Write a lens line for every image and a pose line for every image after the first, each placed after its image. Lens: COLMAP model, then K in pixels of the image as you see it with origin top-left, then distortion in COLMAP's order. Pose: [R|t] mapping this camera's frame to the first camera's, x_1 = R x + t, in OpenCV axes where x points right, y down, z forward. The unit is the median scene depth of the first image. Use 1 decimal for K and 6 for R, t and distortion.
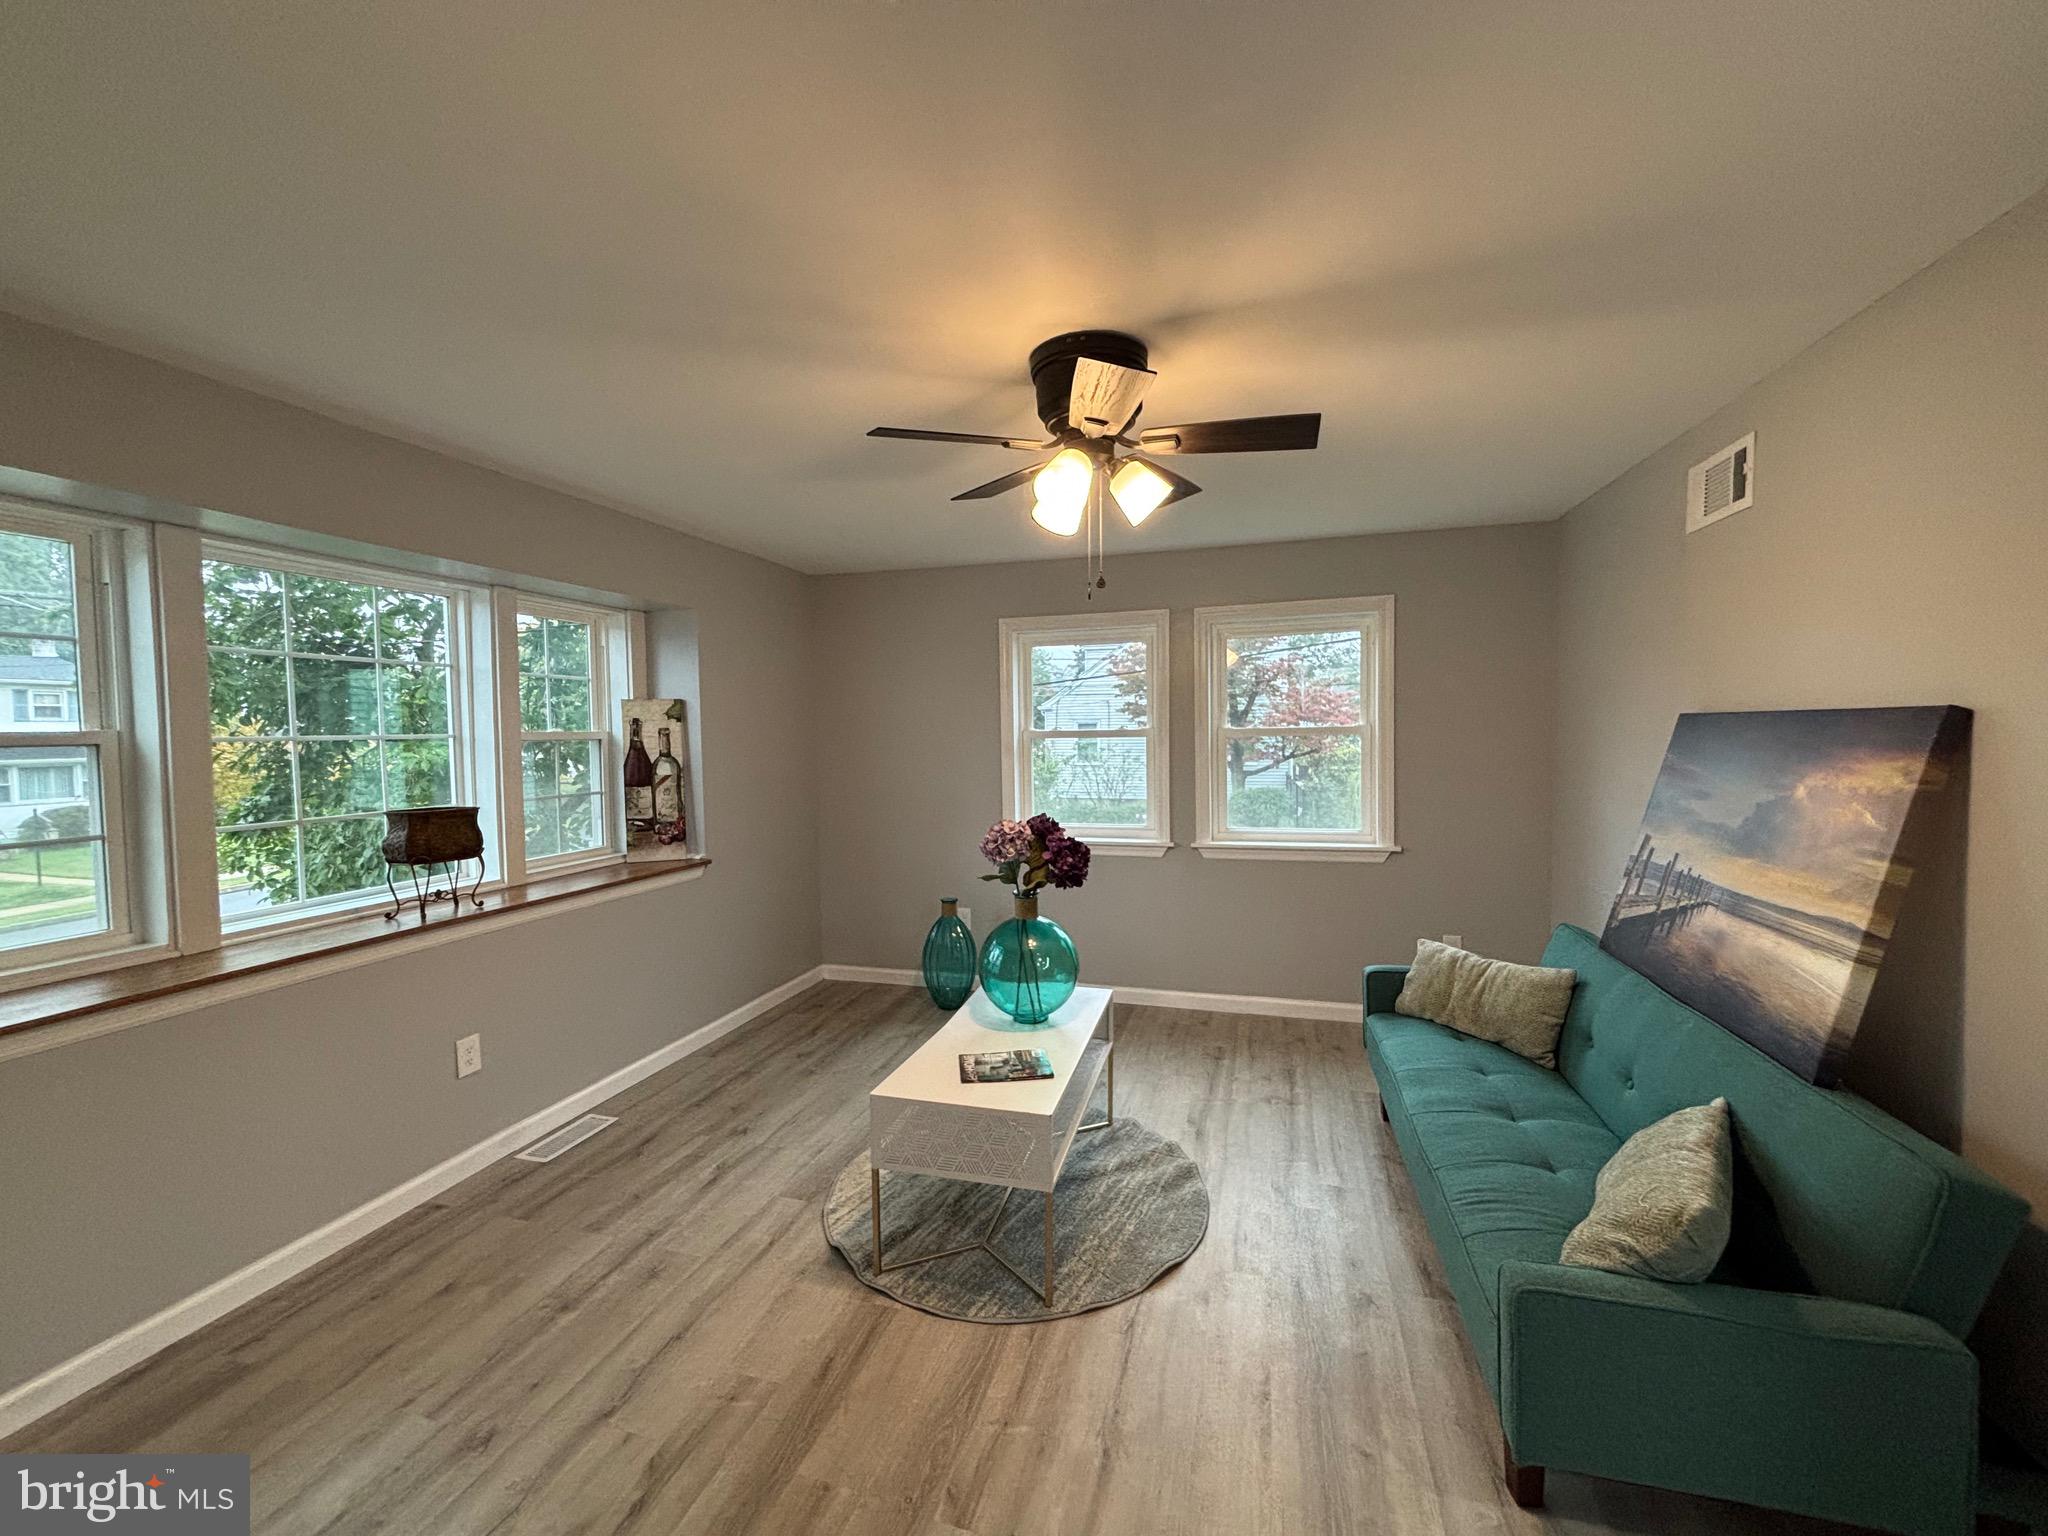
lens RADIAL K [[821.5, 0, 1028.1], [0, 821.5, 774.1], [0, 0, 1]] dist [-0.002047, -0.000090]
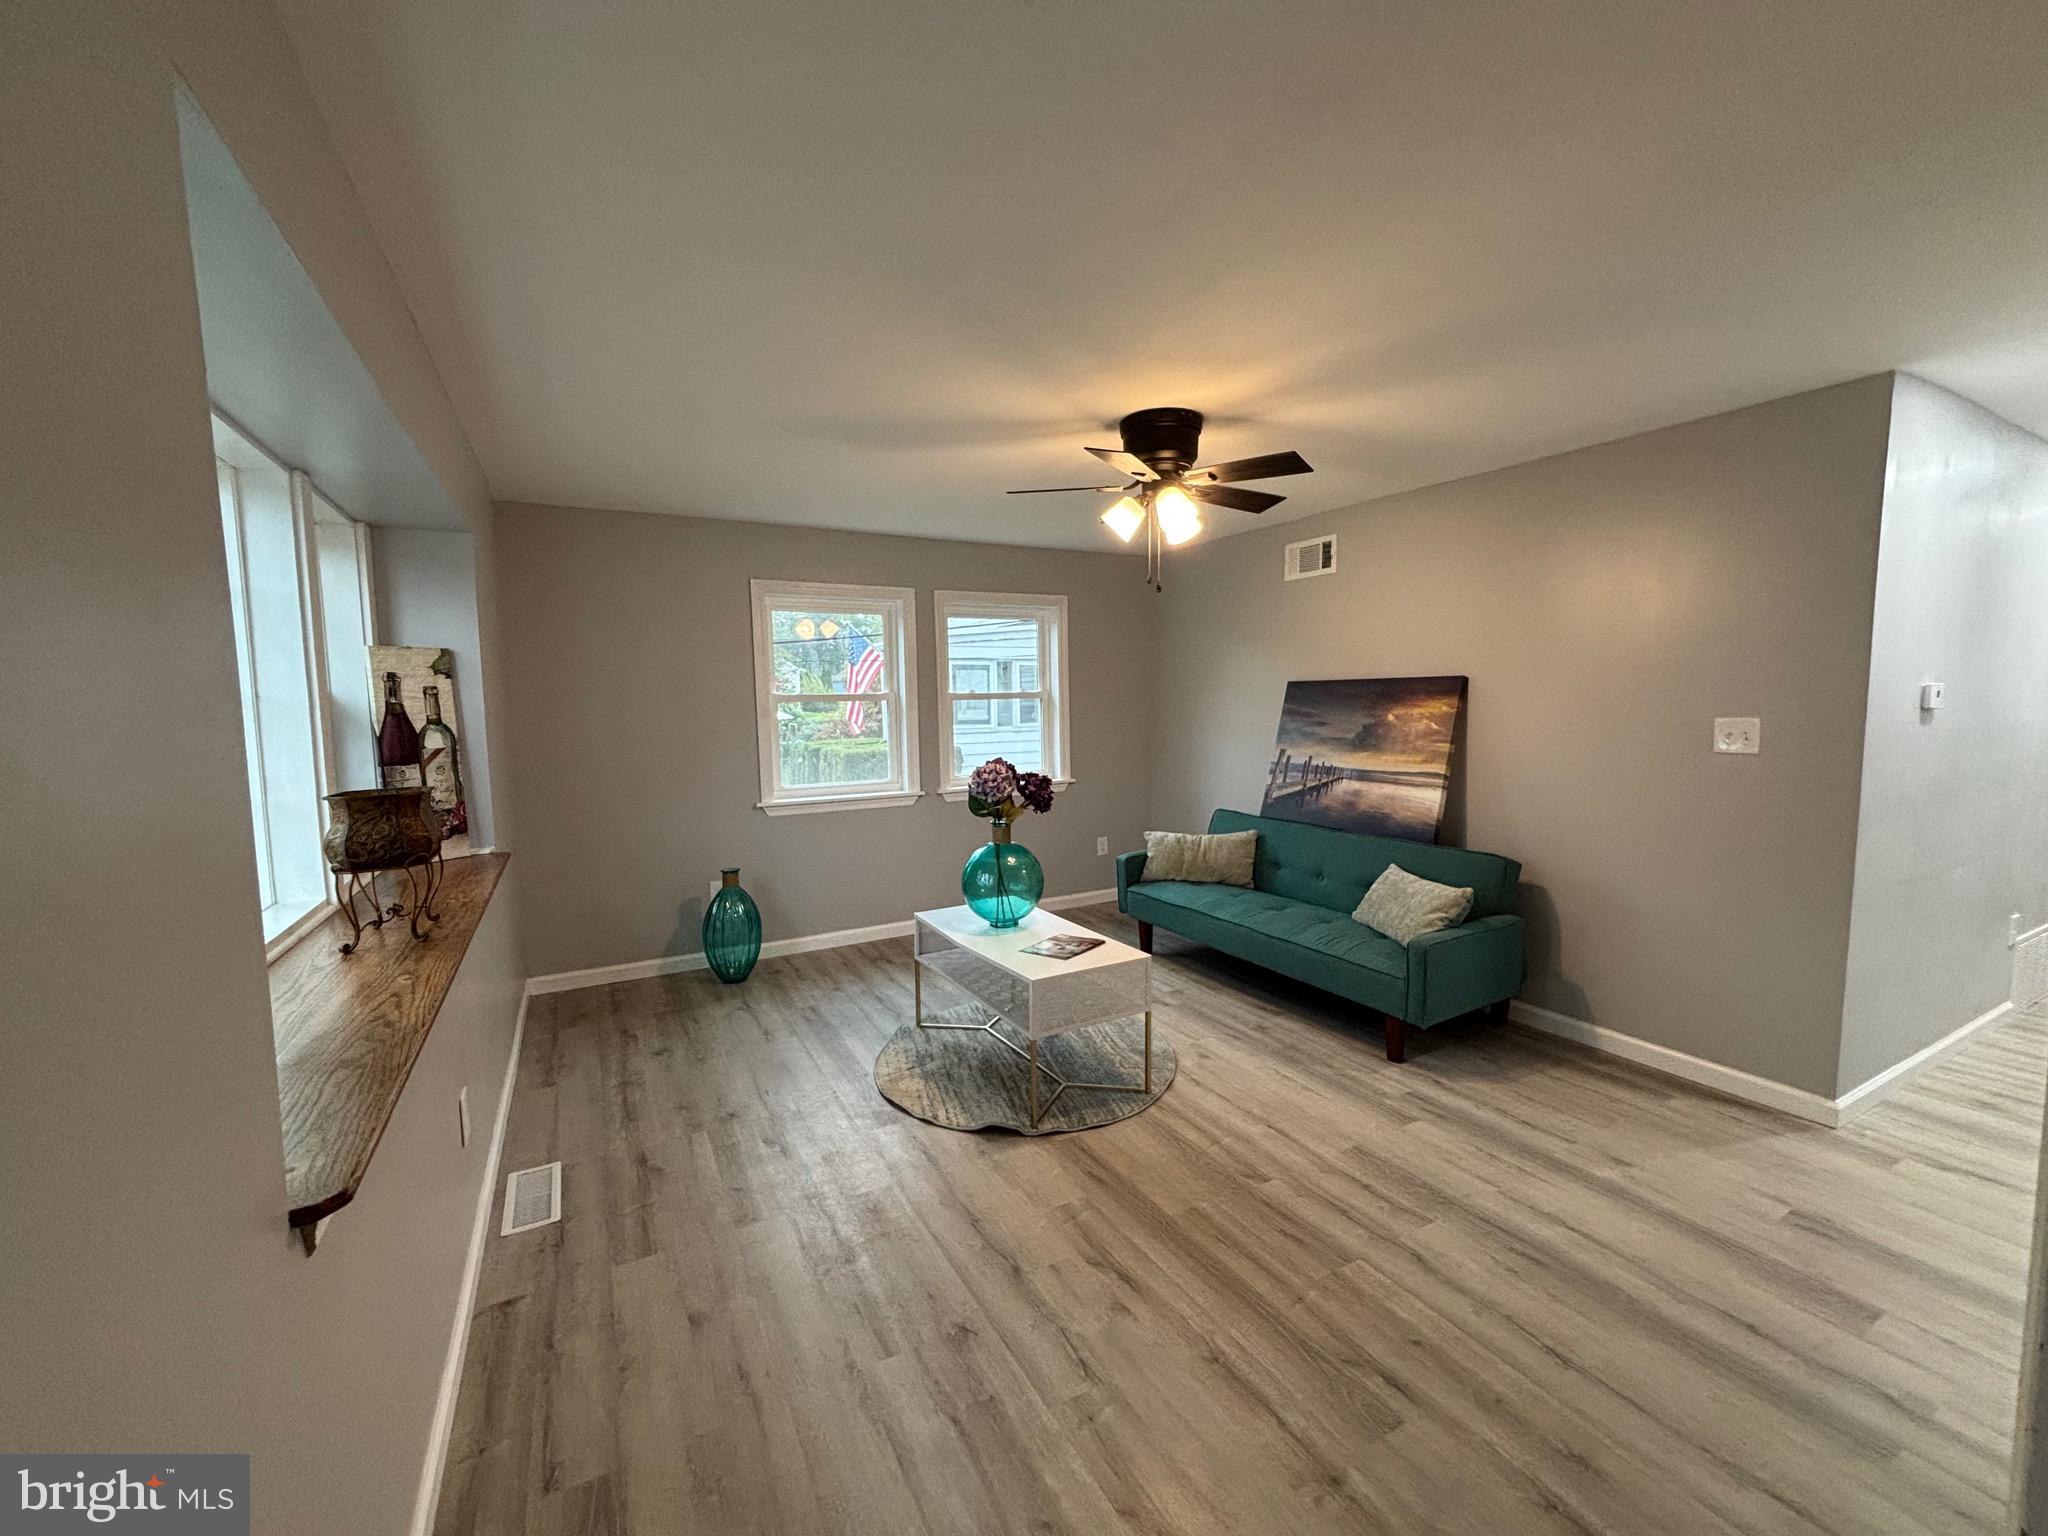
lens RADIAL K [[821.5, 0, 1028.1], [0, 821.5, 774.1], [0, 0, 1]] dist [-0.002047, -0.000090]
pose [[0.711308, -0.063786, 0.699981, -0.808553], [0.044421, 0.997962, 0.045801, 0.019984], [-0.701476, -0.001485, 0.712692, 0.105051]]
